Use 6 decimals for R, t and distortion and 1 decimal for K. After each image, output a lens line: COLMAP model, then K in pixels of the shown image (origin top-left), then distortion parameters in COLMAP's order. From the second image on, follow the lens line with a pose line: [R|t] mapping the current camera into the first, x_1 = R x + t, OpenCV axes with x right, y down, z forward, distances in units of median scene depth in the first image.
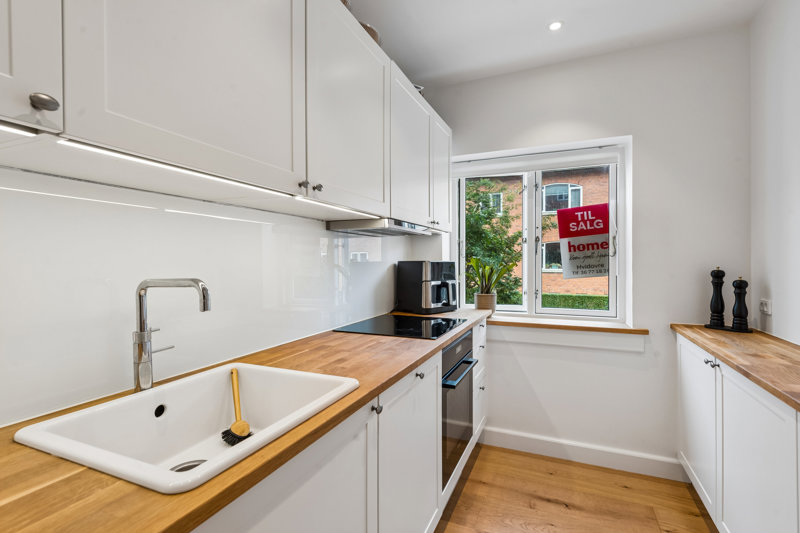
lens RADIAL K [[380.9, 0, 398.3], [0, 380.9, 265.0], [0, 0, 1]] dist [0.010235, -0.003231]
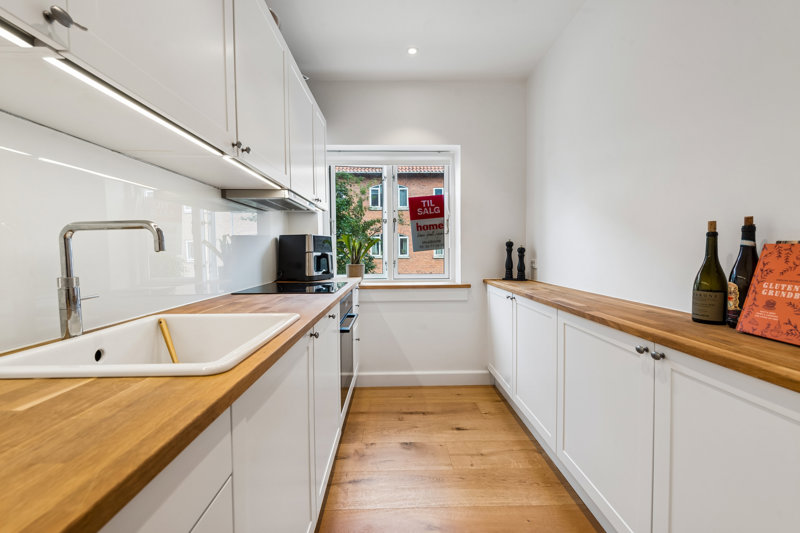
lens RADIAL K [[347.0, 0, 400.8], [0, 347.0, 266.4], [0, 0, 1]] dist [0.009504, -0.001153]
pose [[0.906433, -0.021961, 0.421778, -0.144068], [0.007709, 0.999341, 0.035465, 0.061915], [-0.422279, -0.028895, 0.906005, -0.069871]]
